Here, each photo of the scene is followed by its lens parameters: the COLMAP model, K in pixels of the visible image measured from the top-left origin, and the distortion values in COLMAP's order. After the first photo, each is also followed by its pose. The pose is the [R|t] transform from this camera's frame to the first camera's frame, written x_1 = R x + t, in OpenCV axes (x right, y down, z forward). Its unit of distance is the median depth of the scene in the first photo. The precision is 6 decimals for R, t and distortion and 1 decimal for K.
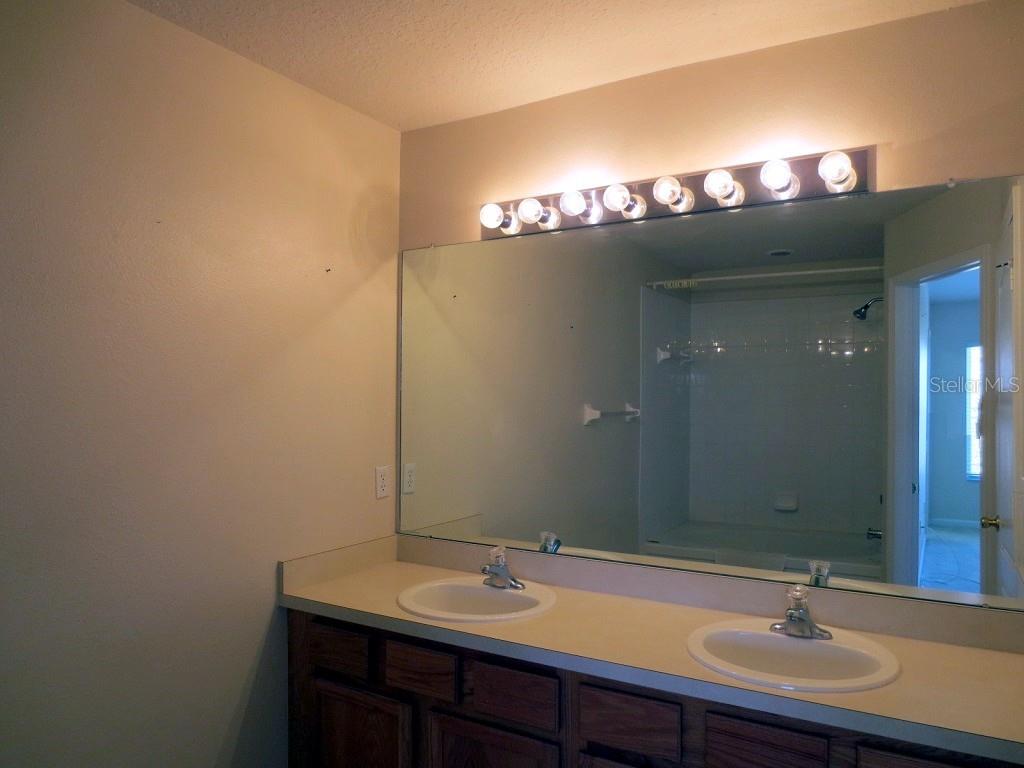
lens RADIAL K [[718.9, 0, 512.0], [0, 718.9, 384.0], [0, 0, 1]] dist [0.005237, 0.002202]
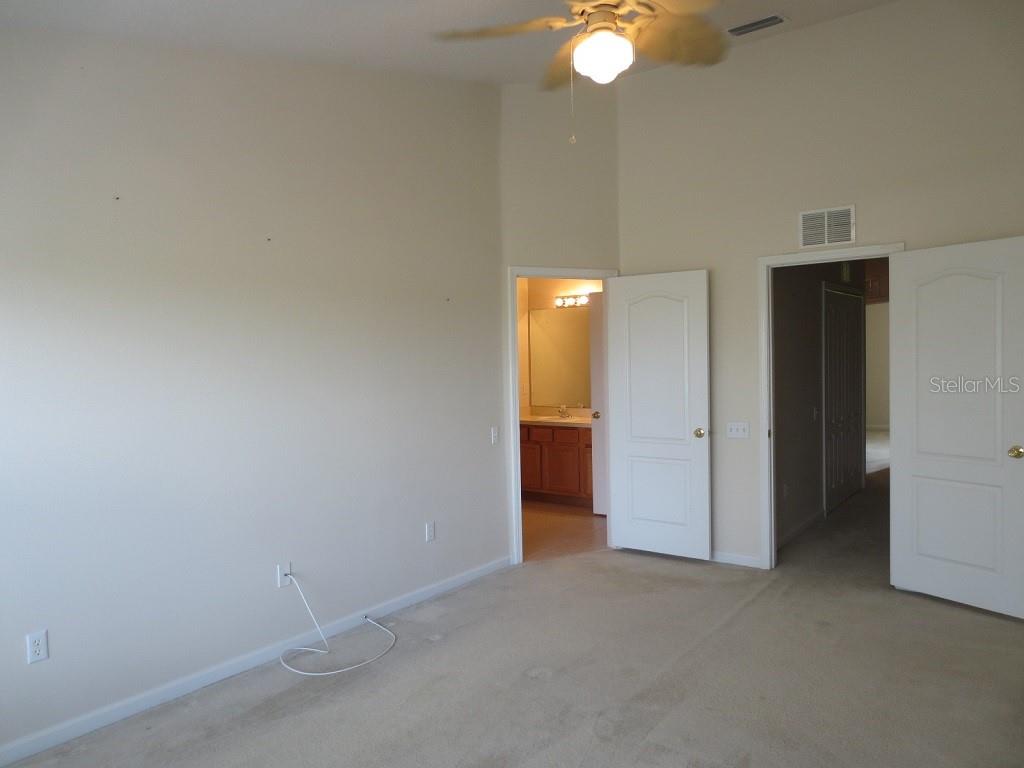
lens RADIAL K [[719.8, 0, 512.0], [0, 719.8, 384.0], [0, 0, 1]] dist [-0.000093, -0.000018]
pose [[0.993130, -0.020953, -0.115123, 0.120054], [0.026078, 0.998726, 0.043199, -0.015013], [0.114071, -0.045905, 0.992411, -2.141785]]
